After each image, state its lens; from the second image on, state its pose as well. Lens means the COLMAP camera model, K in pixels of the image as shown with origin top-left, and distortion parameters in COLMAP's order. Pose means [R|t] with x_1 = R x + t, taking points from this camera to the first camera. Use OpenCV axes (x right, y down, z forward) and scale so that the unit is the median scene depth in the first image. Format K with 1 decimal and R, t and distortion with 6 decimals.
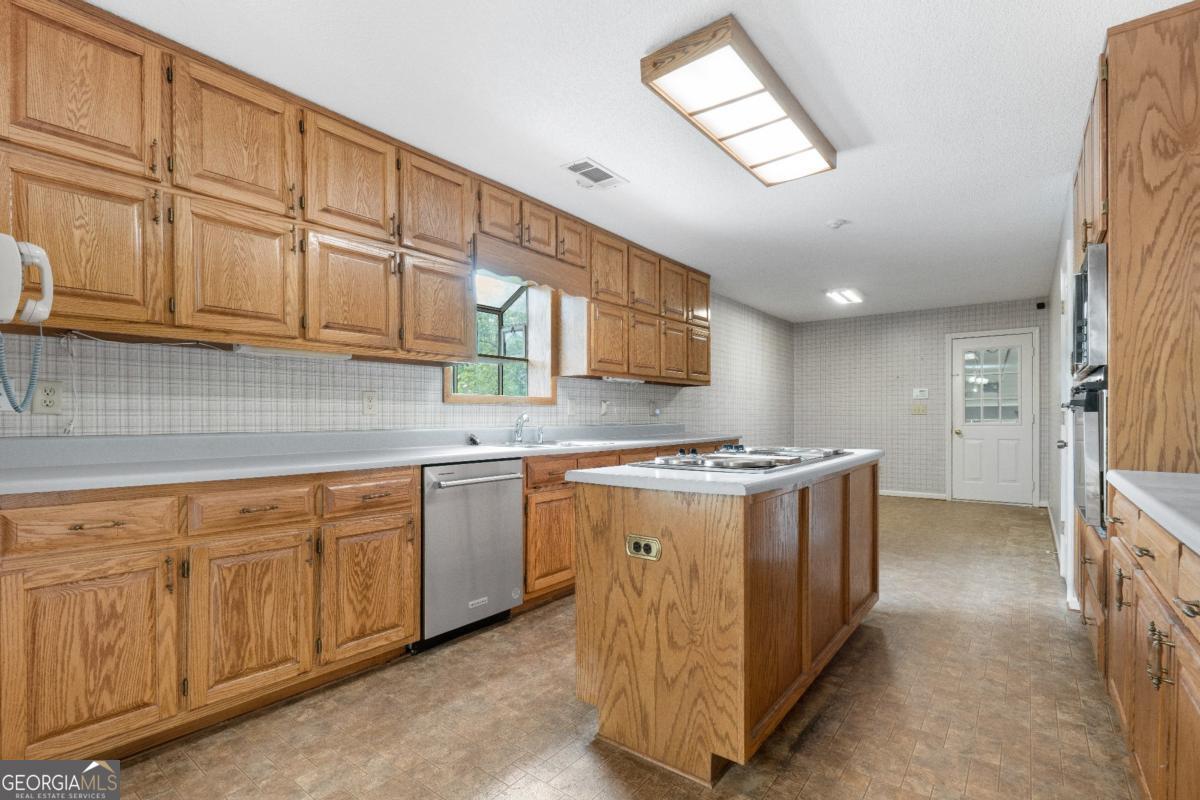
lens RADIAL K [[548.7, 0, 603.0], [0, 548.7, 422.0], [0, 0, 1]] dist [-0.013260, -0.000007]
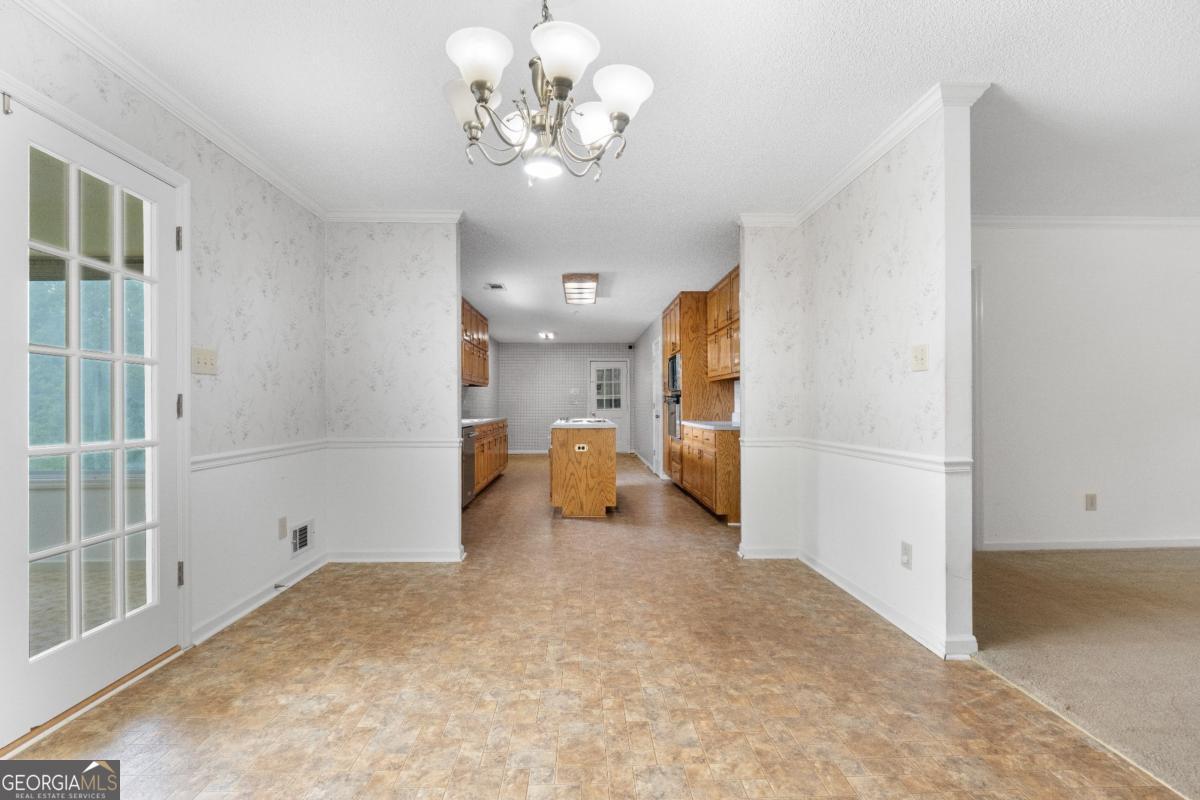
lens RADIAL K [[548.7, 0, 593.9], [0, 548.7, 406.4], [0, 0, 1]] dist [-0.013260, -0.000007]
pose [[0.772836, -0.001083, 0.634605, -1.339318], [0.006199, 0.999964, -0.005842, 0.009986], [-0.634575, 0.008449, 0.772815, -1.047175]]
